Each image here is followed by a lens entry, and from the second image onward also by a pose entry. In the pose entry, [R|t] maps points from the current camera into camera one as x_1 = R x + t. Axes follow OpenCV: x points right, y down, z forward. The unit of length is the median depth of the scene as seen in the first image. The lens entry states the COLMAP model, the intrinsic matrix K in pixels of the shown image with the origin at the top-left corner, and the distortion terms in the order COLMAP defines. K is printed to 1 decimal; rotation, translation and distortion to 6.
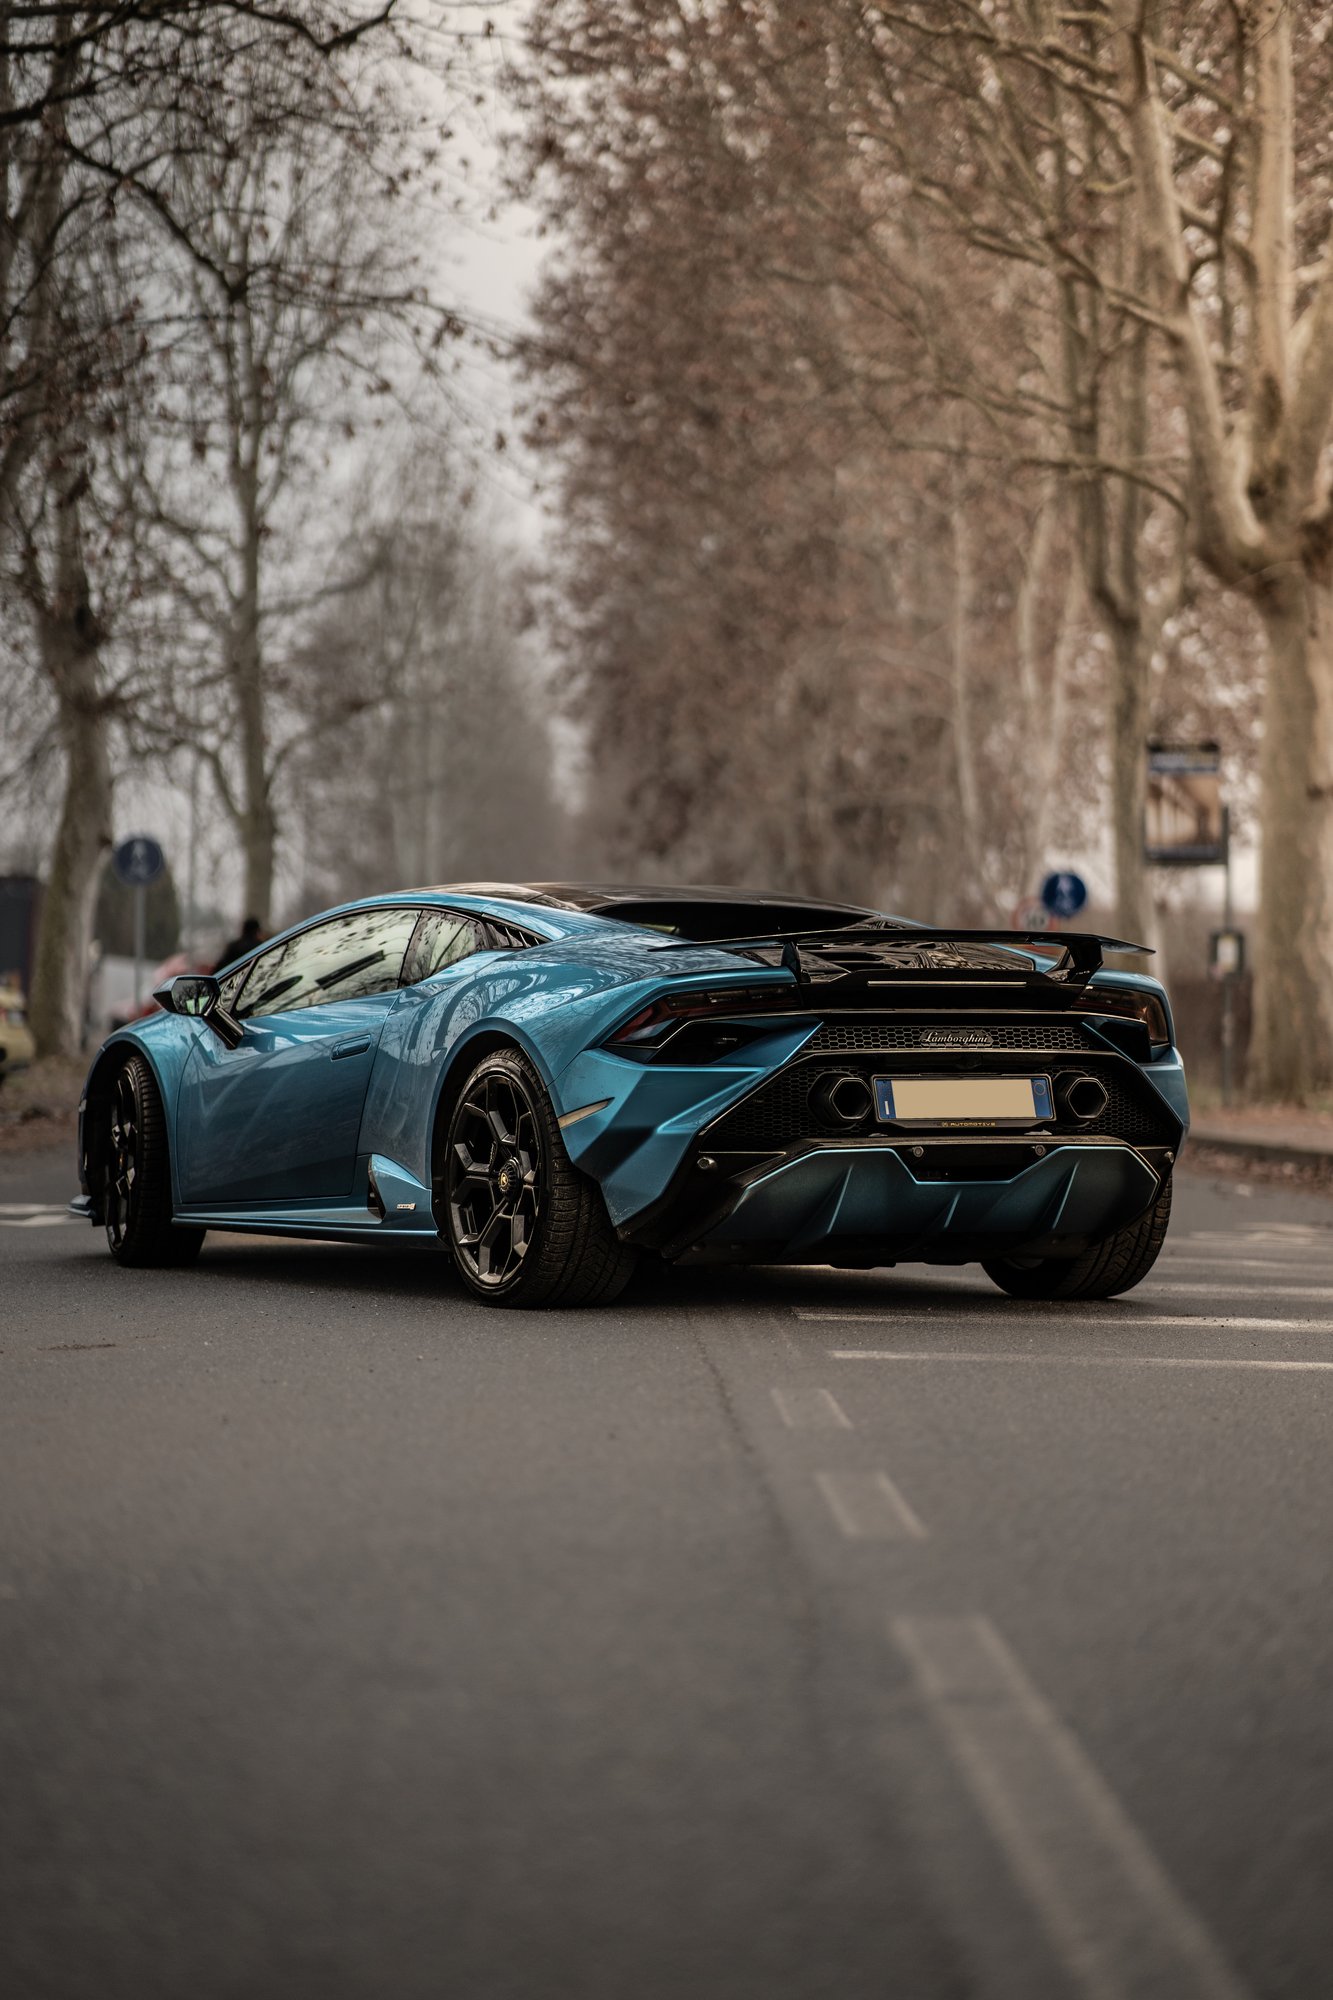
lens RADIAL K [[4536.7, 0, 666.5], [0, 4536.7, 1000.0], [0, 0, 1]] dist [-0.035456, -0.151157]
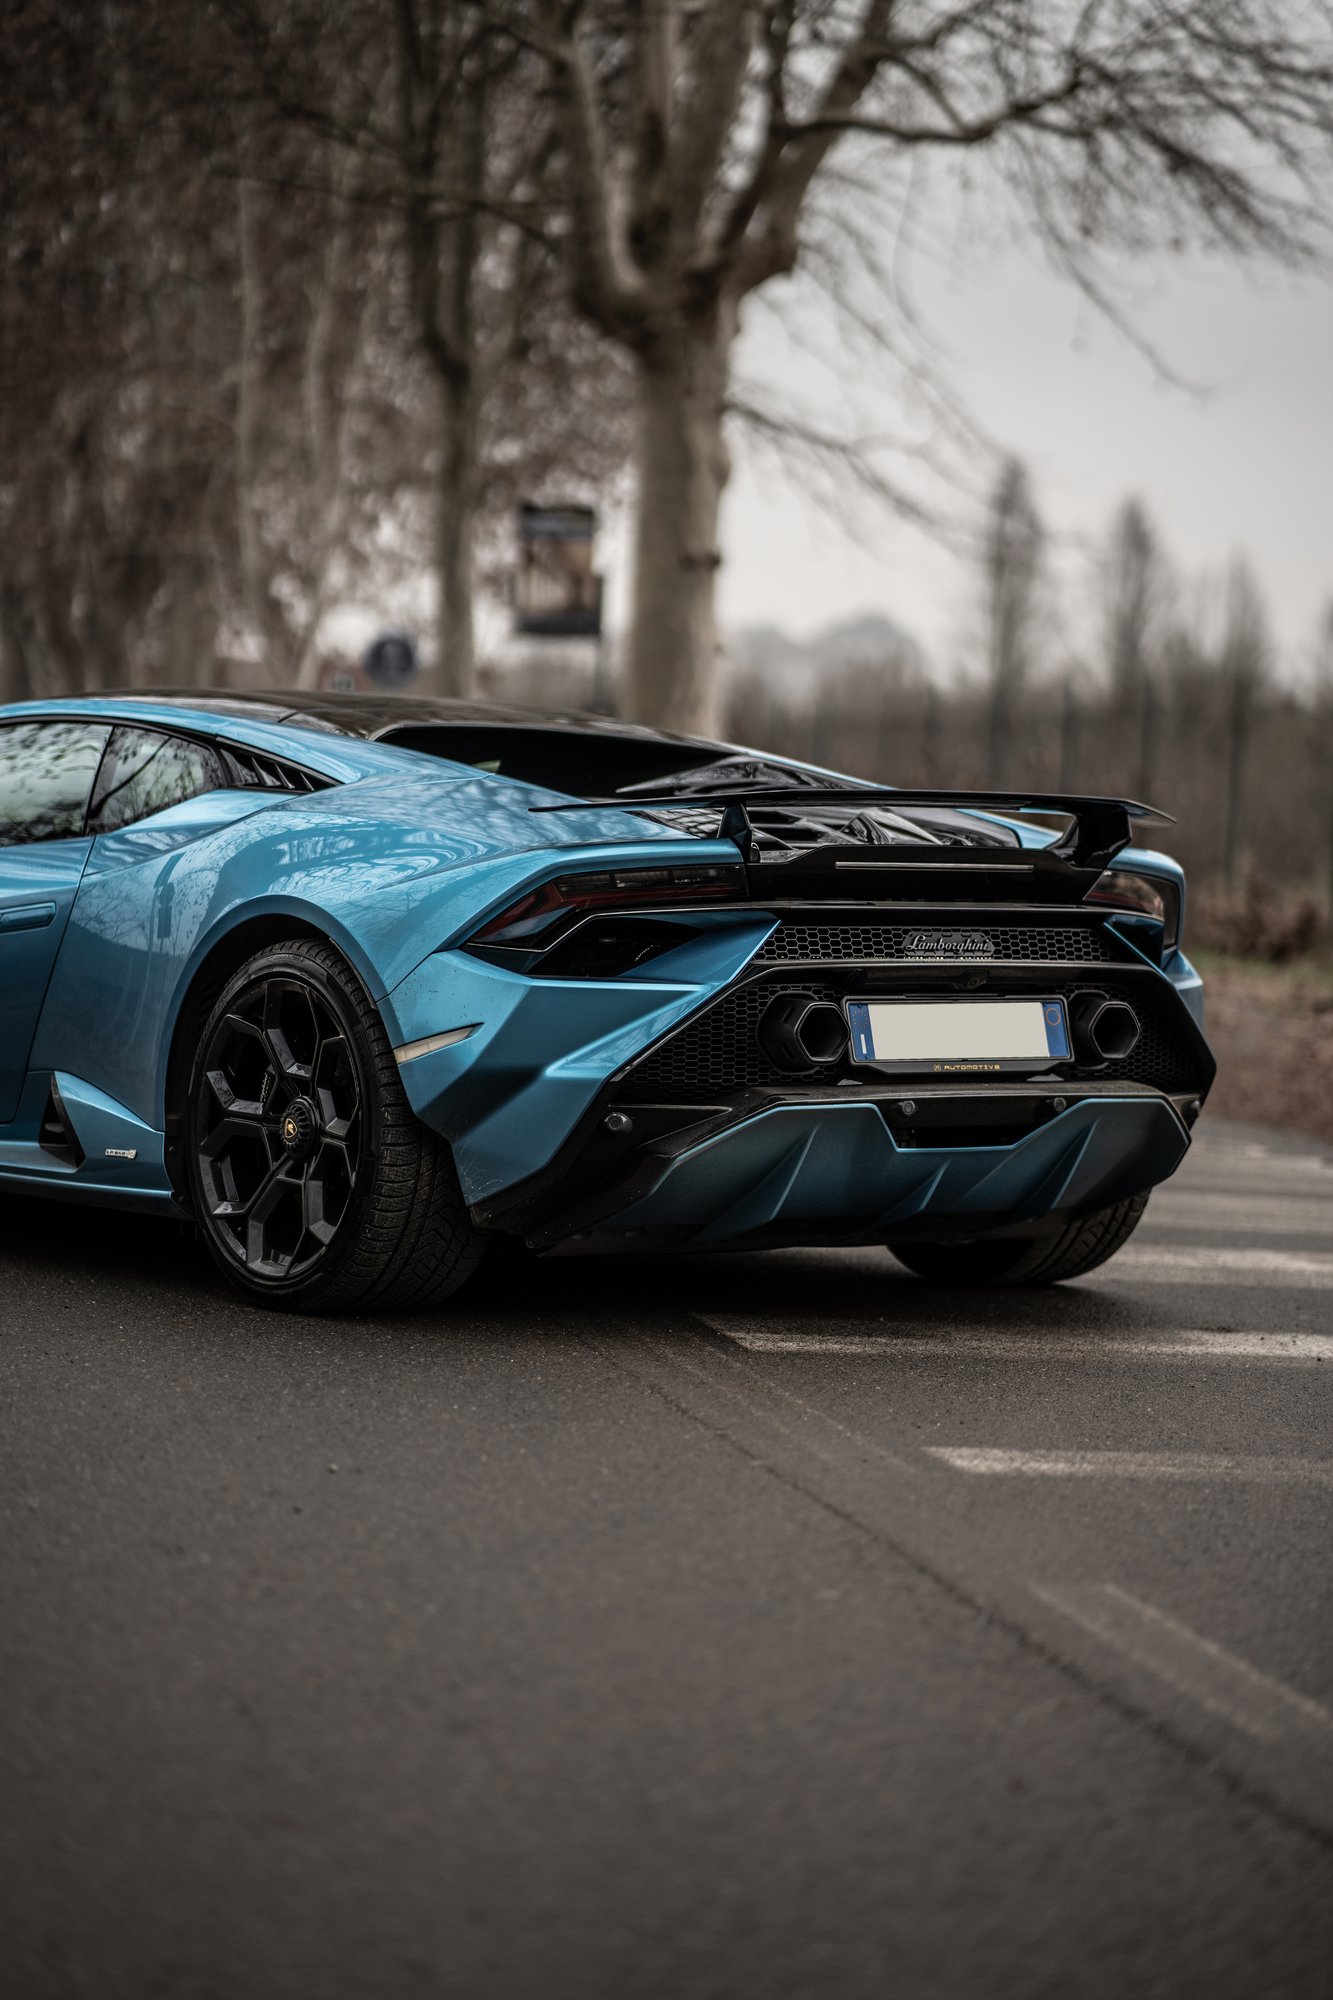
lens RADIAL K [[4536.7, 0, 666.5], [0, 4536.7, 1000.0], [0, 0, 1]] dist [-0.035456, -0.151157]
pose [[0.983973, 0.021286, 0.177045, -0.103719], [-0.031005, 0.998149, 0.052315, -0.018429], [-0.175604, -0.056966, 0.982811, 0.309442]]
